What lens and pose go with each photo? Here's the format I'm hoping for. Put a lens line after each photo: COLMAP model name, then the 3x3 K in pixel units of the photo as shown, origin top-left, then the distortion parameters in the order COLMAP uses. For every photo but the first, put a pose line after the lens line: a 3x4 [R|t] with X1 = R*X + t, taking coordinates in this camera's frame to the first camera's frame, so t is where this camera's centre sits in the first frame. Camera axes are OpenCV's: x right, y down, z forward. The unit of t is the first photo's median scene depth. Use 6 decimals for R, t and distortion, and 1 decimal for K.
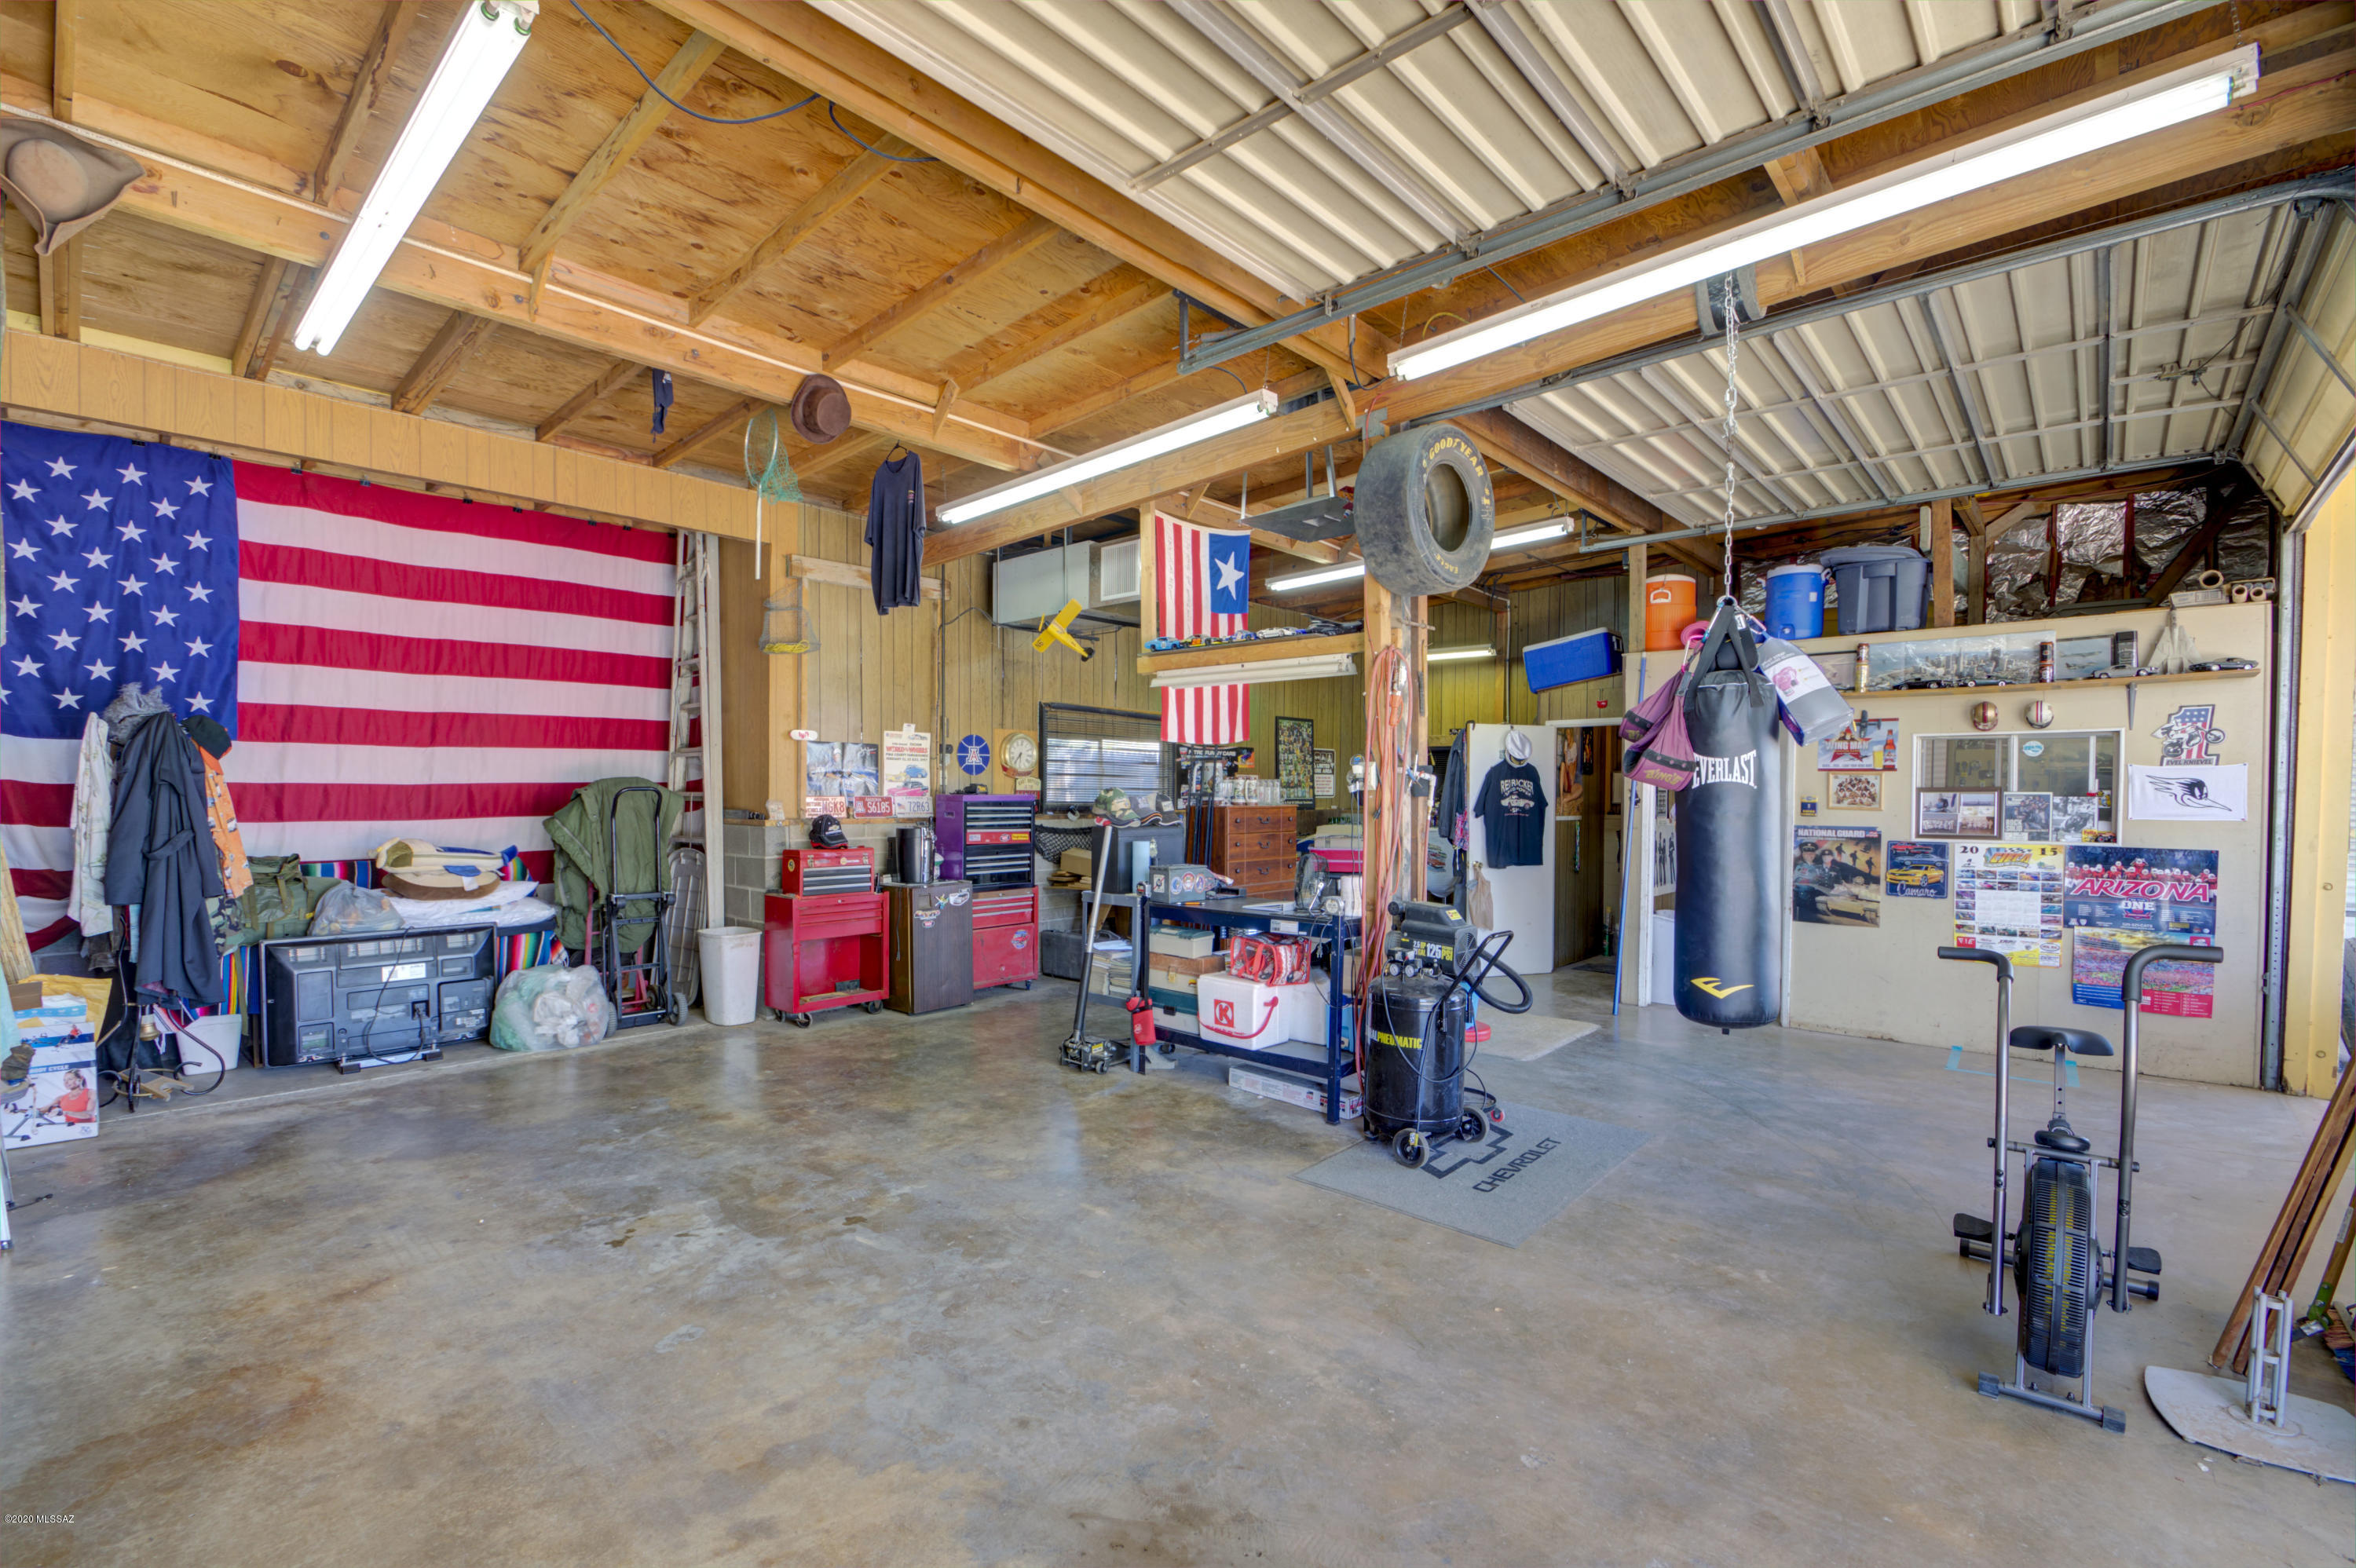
lens RADIAL K [[1024.0, 0, 1166.9], [0, 1024.0, 813.7], [0, 0, 1]] dist [0.022216, -0.019041]
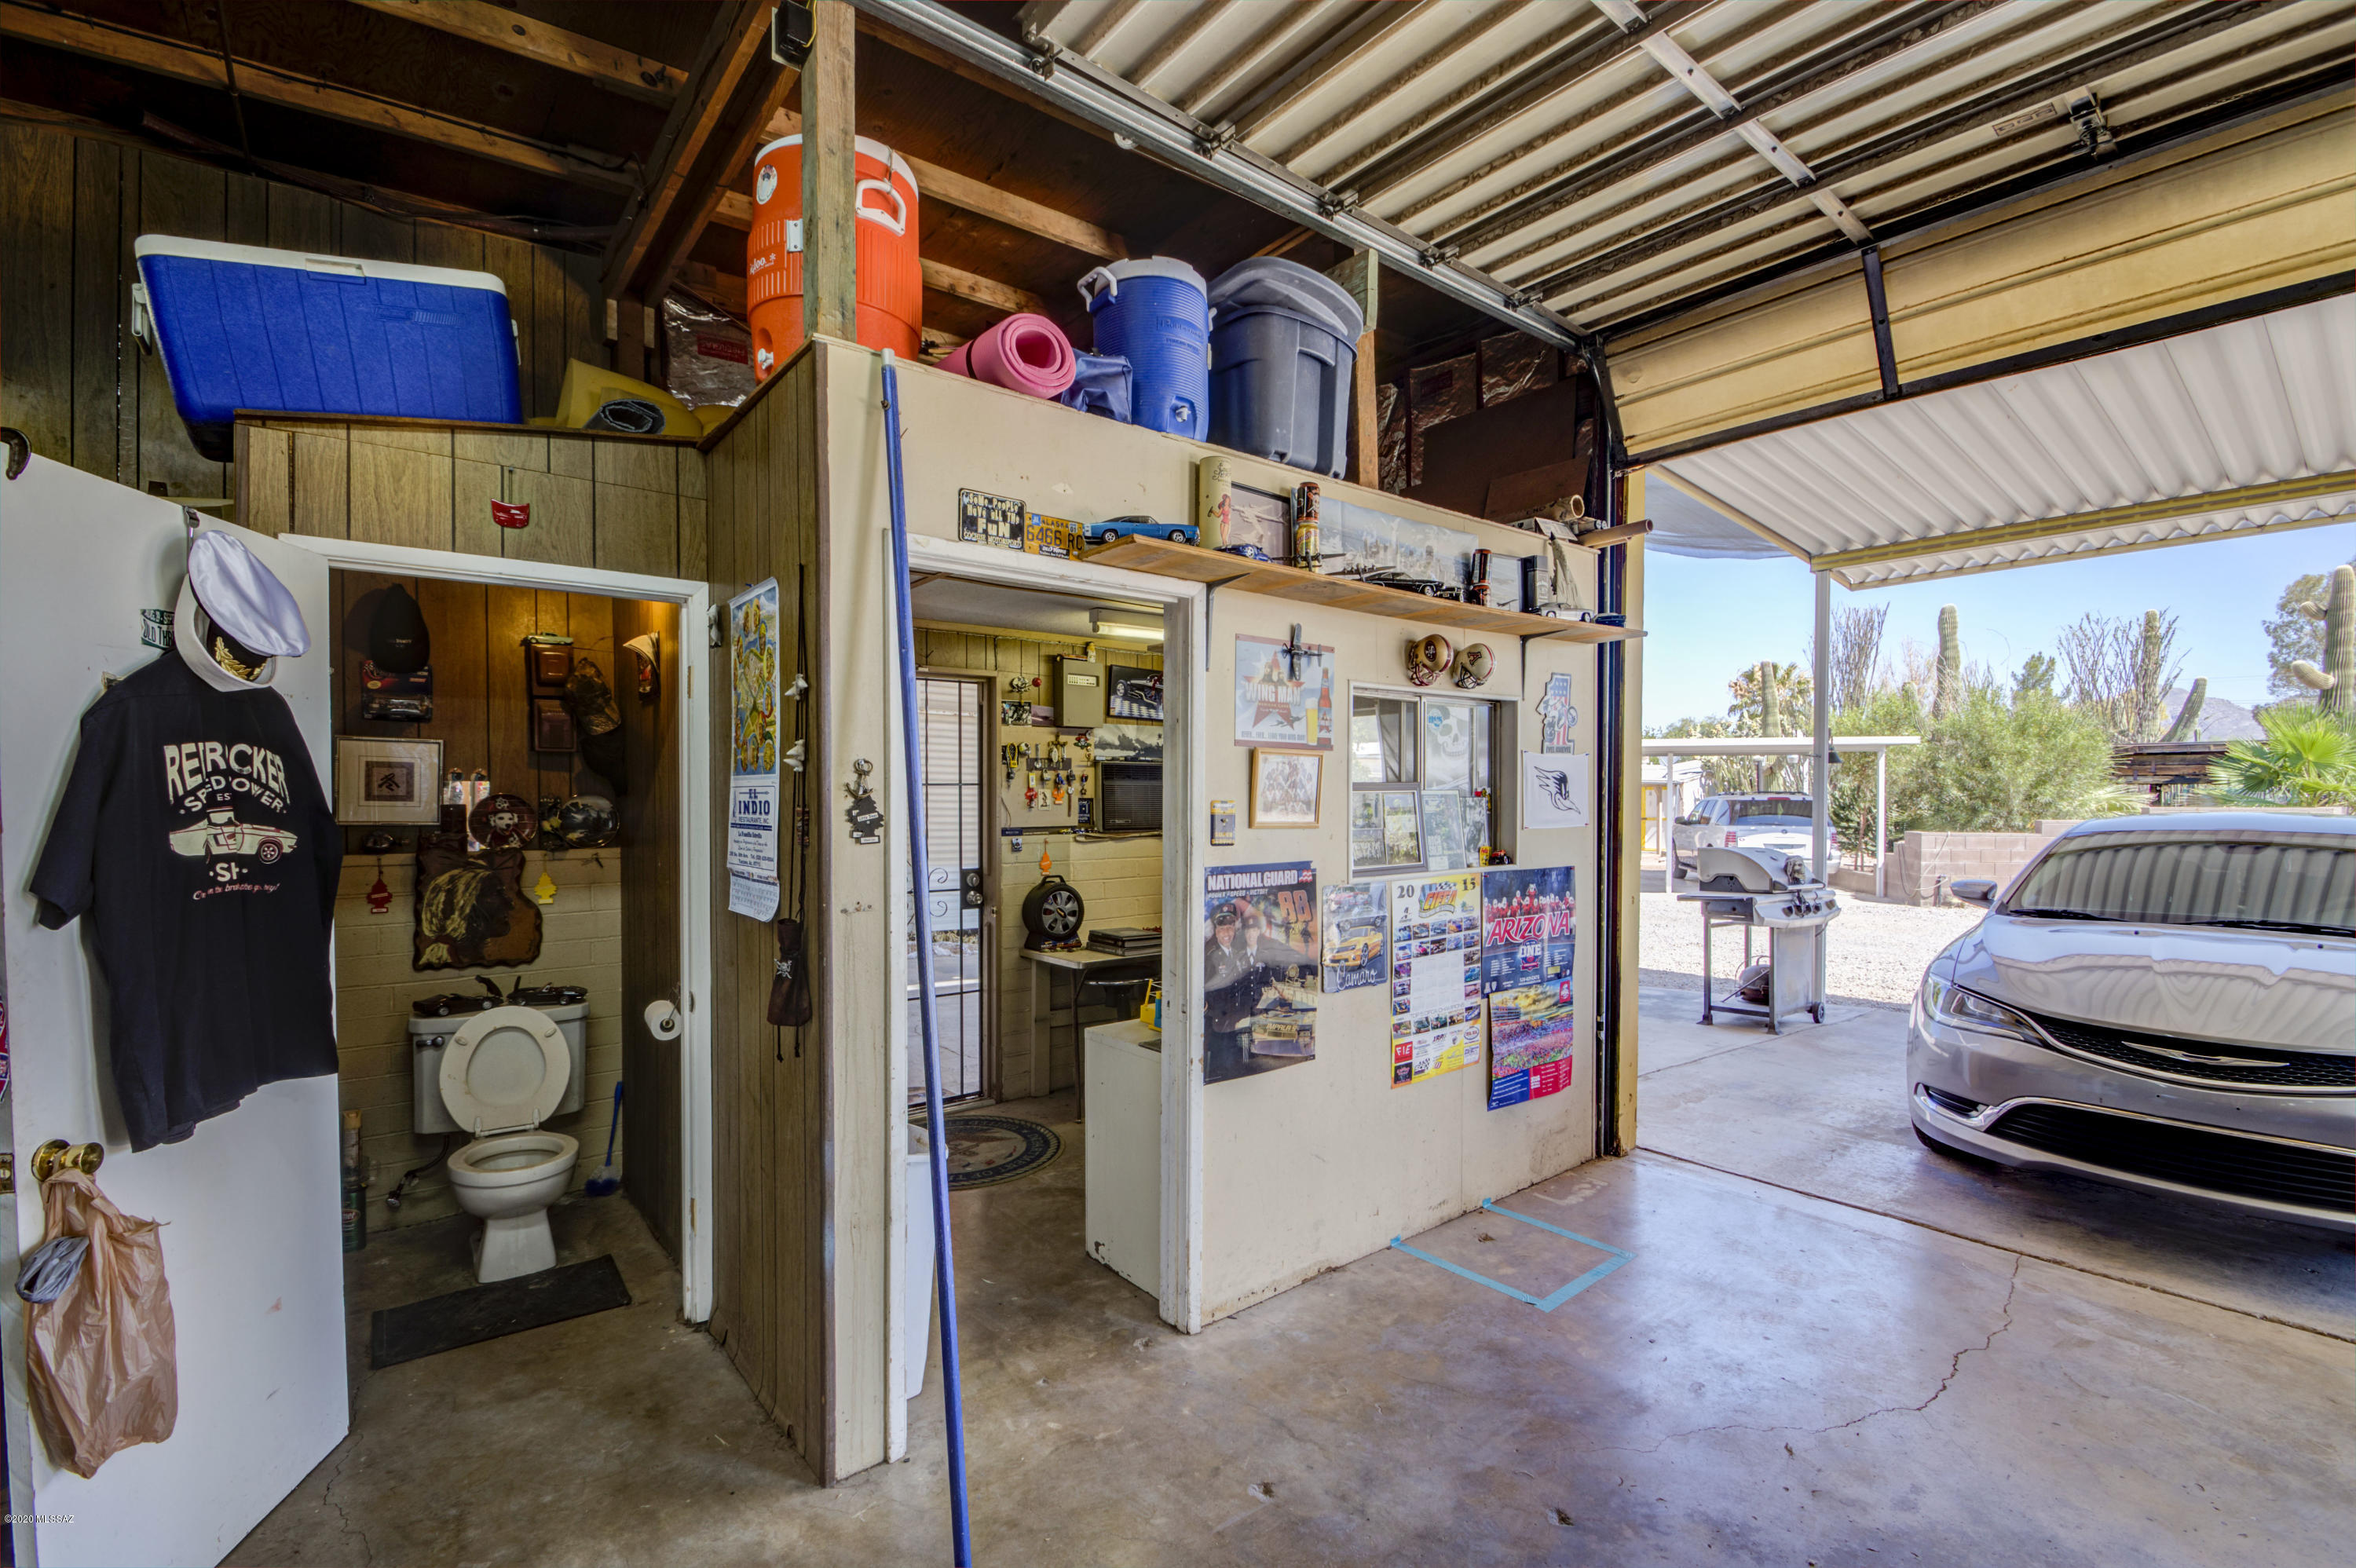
lens RADIAL K [[1024.0, 0, 1166.9], [0, 1024.0, 813.7], [0, 0, 1]] dist [0.022216, -0.019041]
pose [[0.154952, -0.020885, 0.987701, 0.187286], [0.025626, 0.999525, 0.017114, -0.020527], [-0.987590, 0.022659, 0.155413, 1.000737]]
